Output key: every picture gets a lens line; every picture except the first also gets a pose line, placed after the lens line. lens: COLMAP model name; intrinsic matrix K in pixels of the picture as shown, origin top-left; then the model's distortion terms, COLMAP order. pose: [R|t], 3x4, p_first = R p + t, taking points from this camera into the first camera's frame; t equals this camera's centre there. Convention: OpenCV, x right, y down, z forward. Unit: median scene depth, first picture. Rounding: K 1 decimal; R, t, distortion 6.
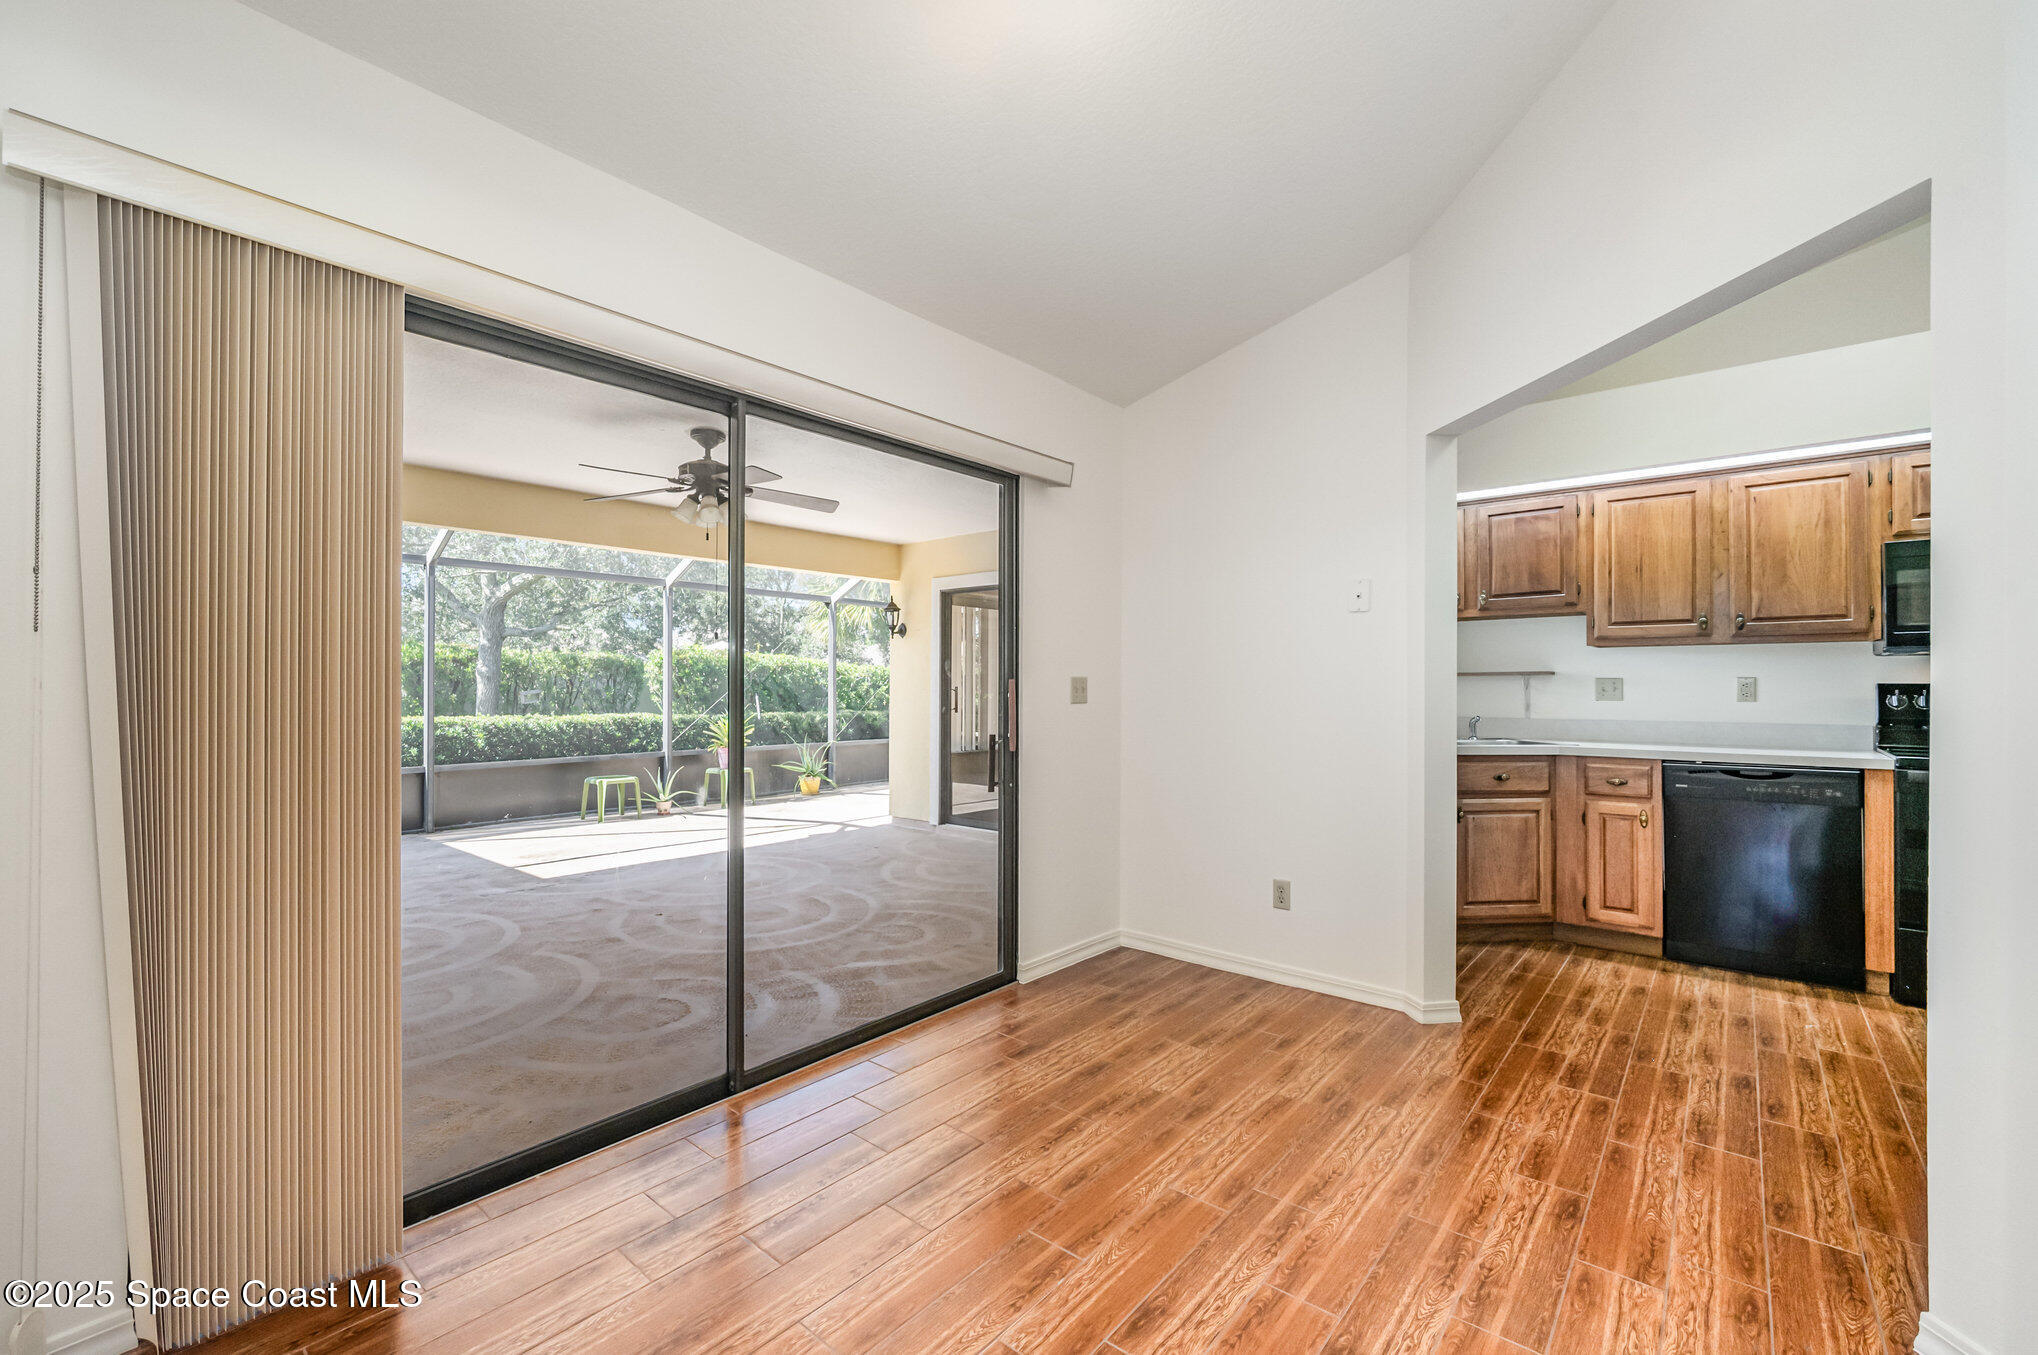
lens RADIAL K [[849.9, 0, 1019.0], [0, 849.9, 677.5], [0, 0, 1]] dist [0.002223, 0.000654]
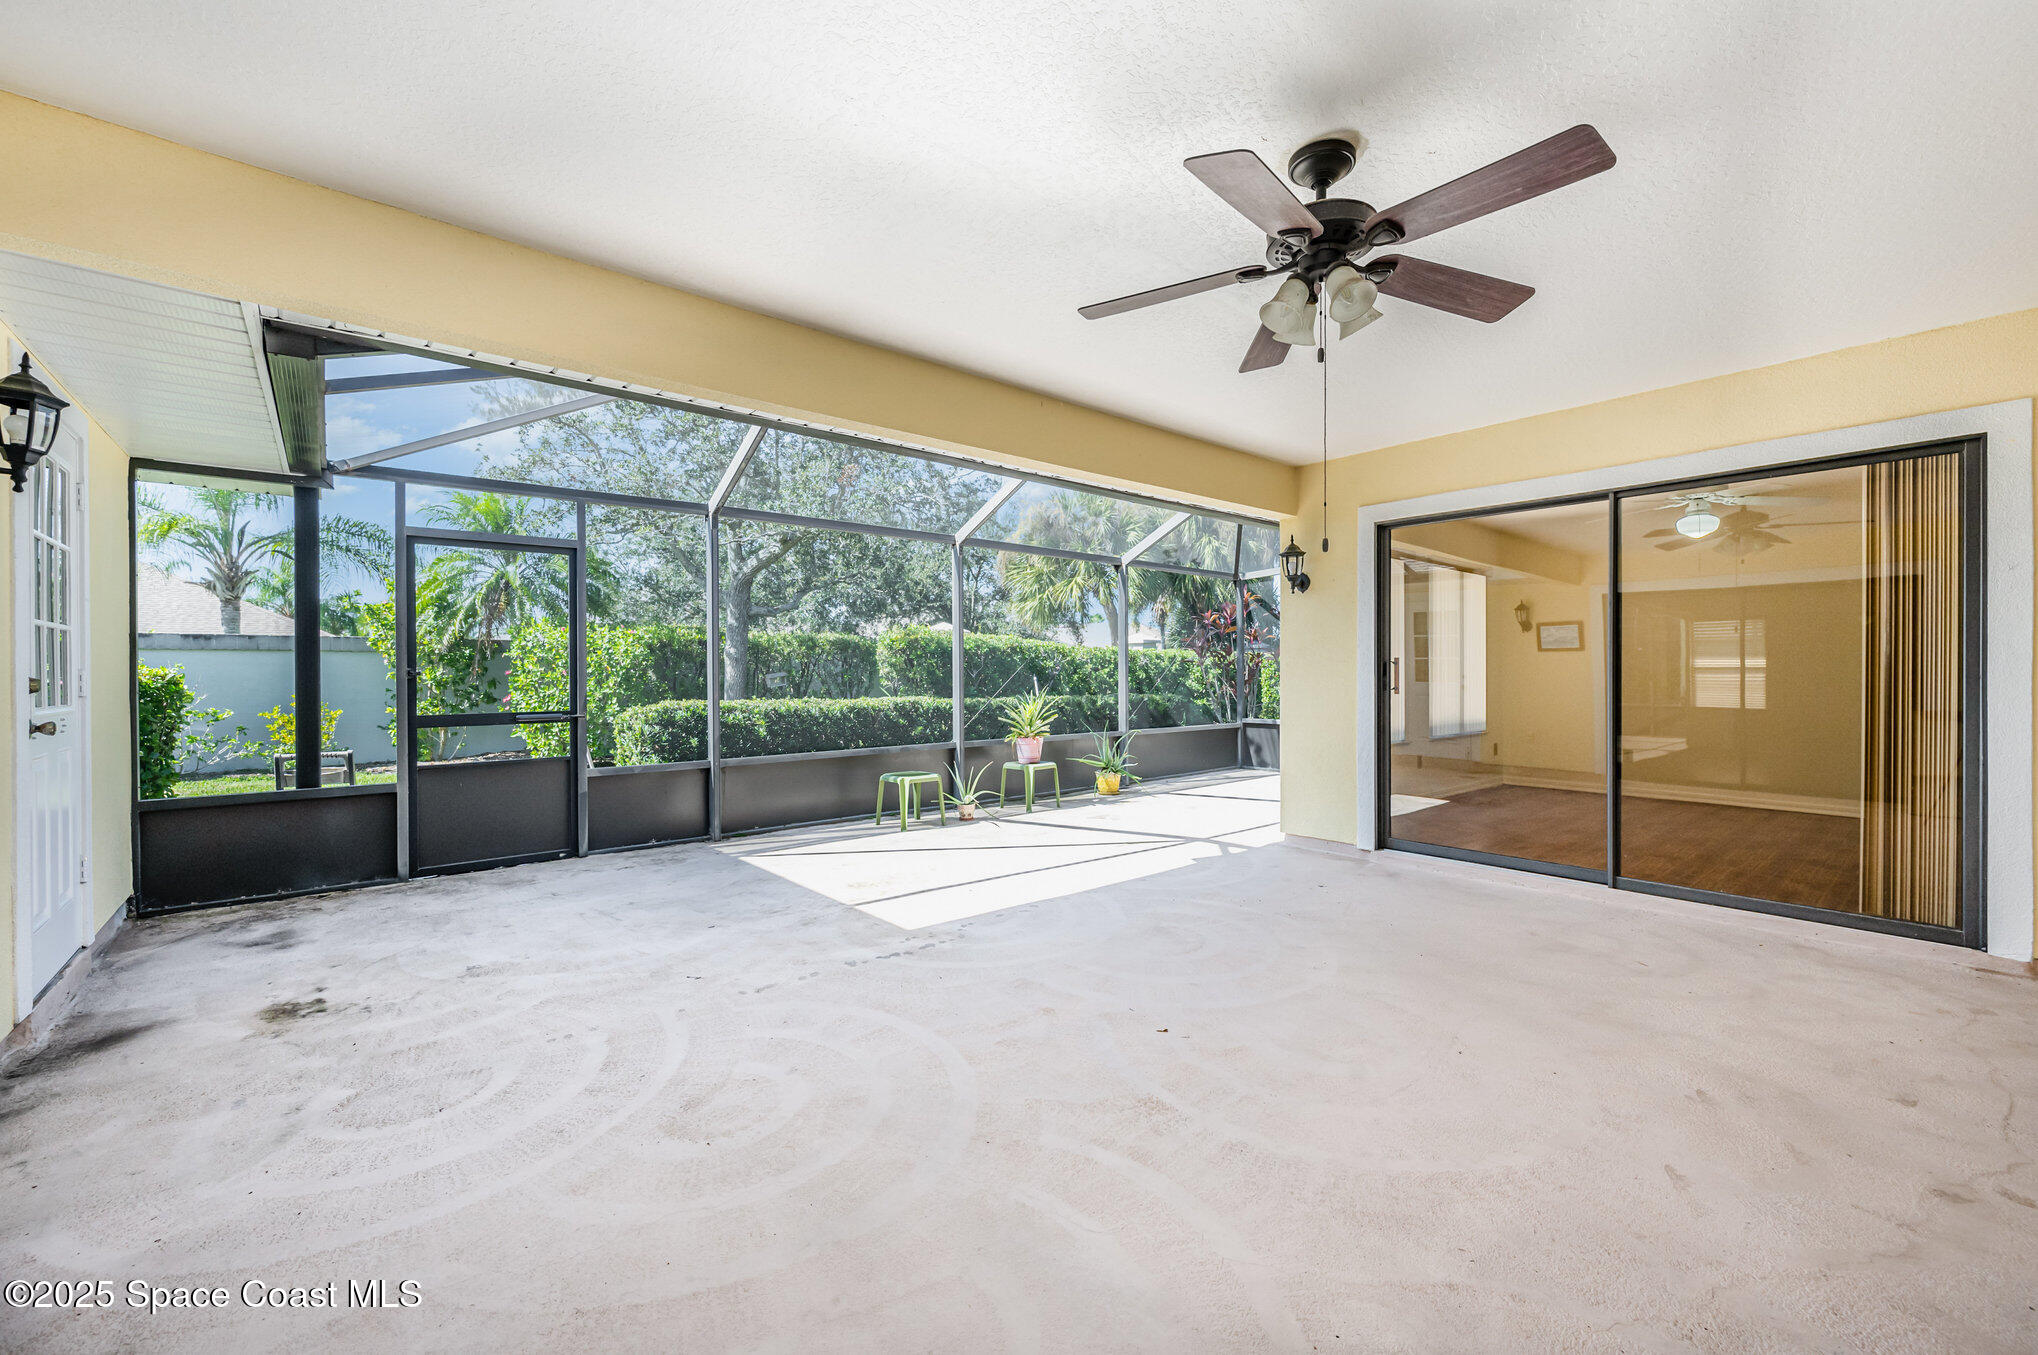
lens RADIAL K [[805.9, 0, 1019.0], [0, 805.9, 677.5], [0, 0, 1]] dist [0.000486, -0.000072]
pose [[0.986859, -0.005378, -0.161496, -0.244081], [0.007800, 0.999866, 0.014368, 0.013634], [0.161397, -0.015439, 0.986769, 0.246011]]
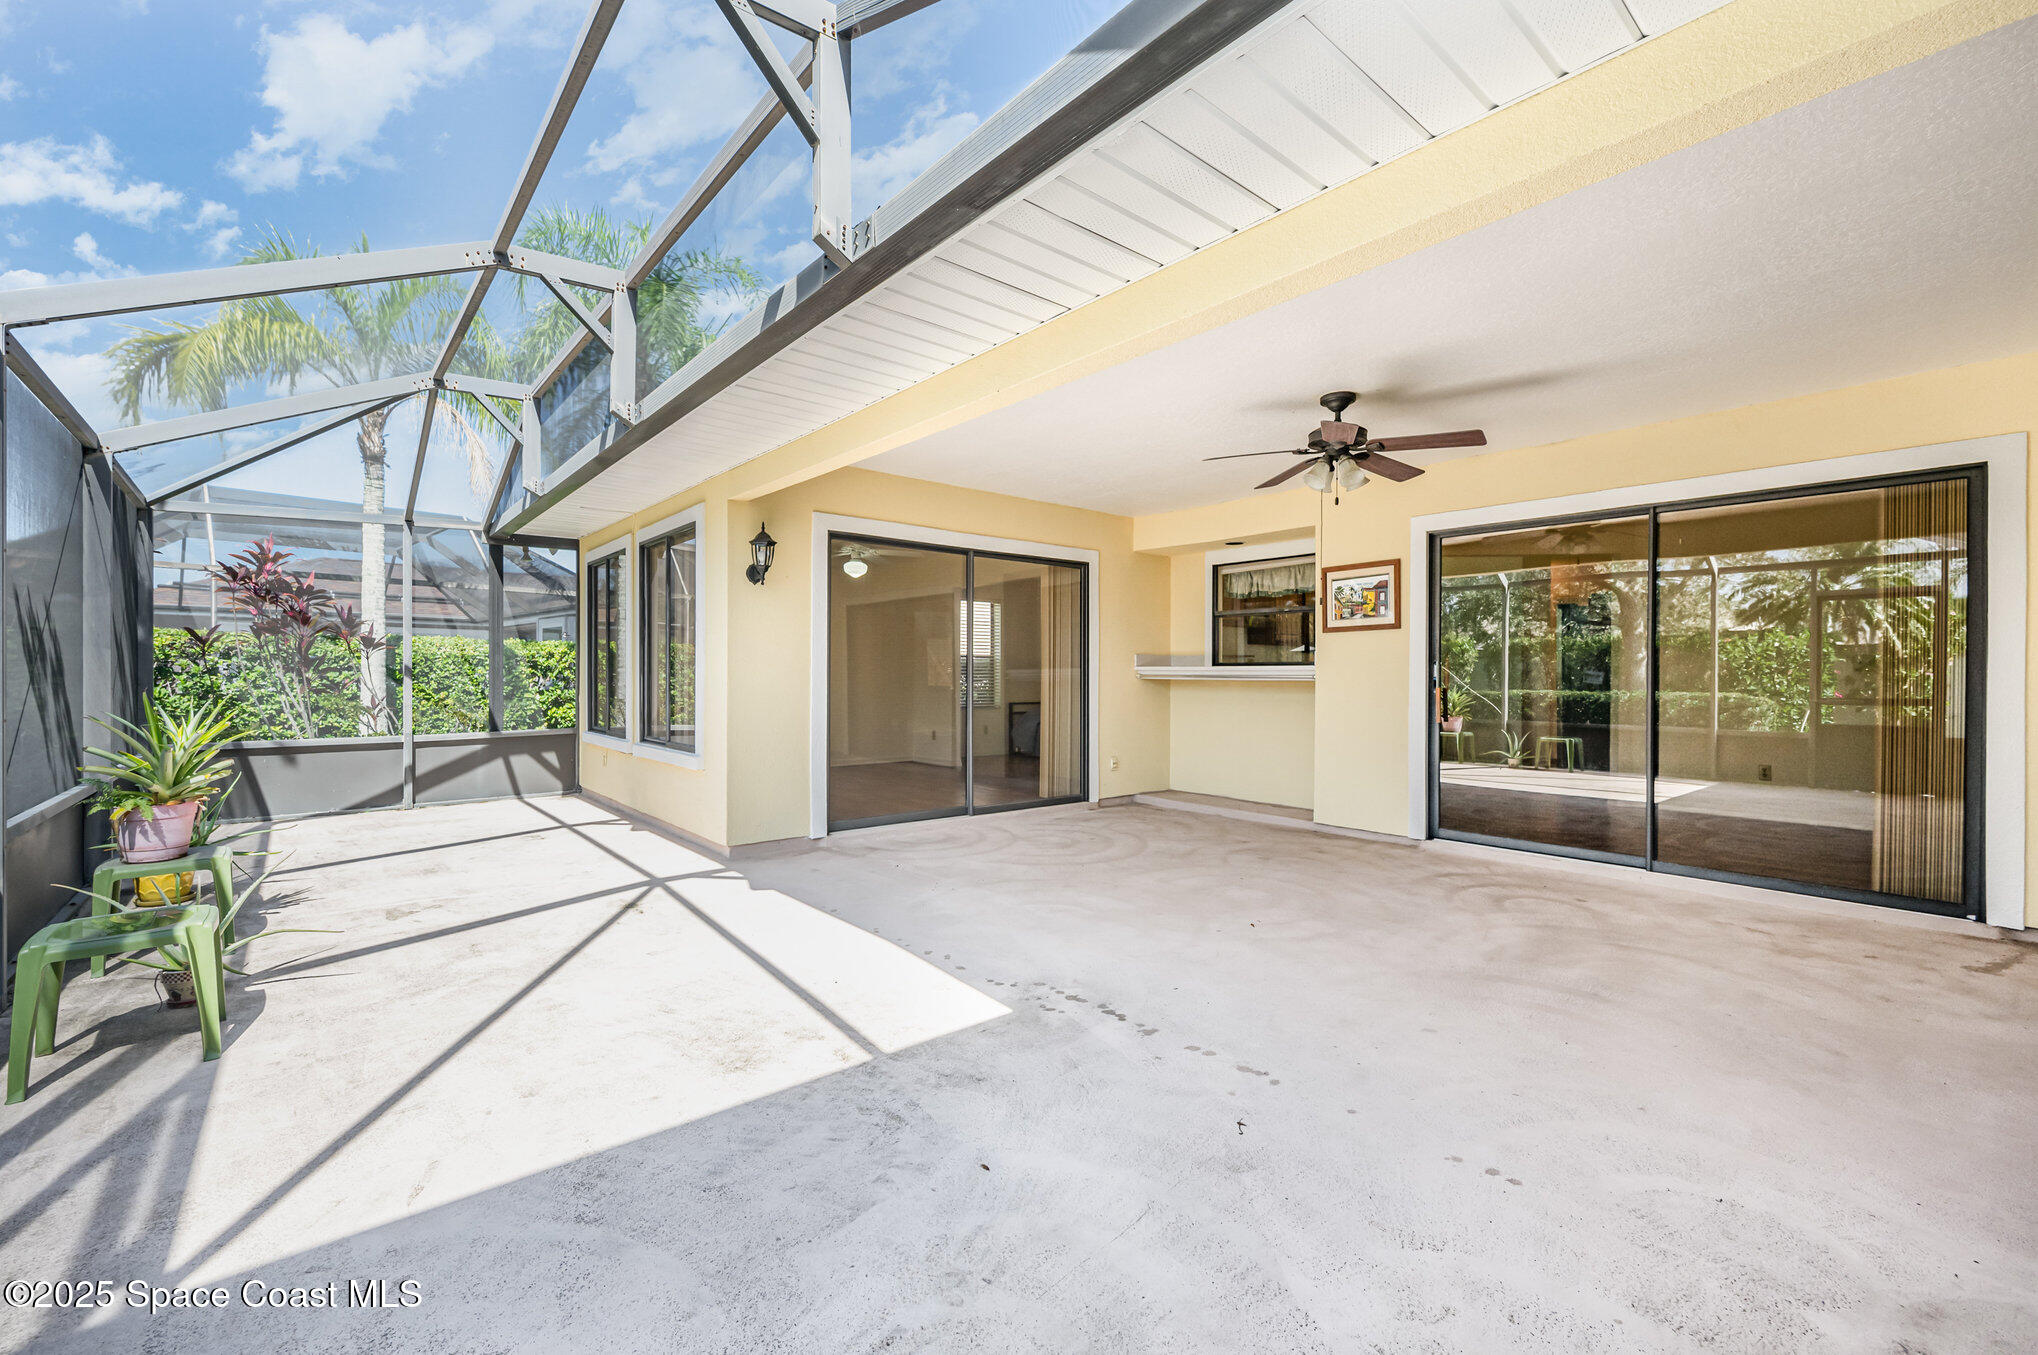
lens RADIAL K [[849.9, 0, 1019.0], [0, 849.9, 677.5], [0, 0, 1]] dist [0.002223, 0.000654]
pose [[0.167329, -0.003458, 0.985895, -0.738122], [-0.017094, 0.999833, 0.006408, 0.020548], [-0.985753, -0.017925, 0.167242, 0.629626]]
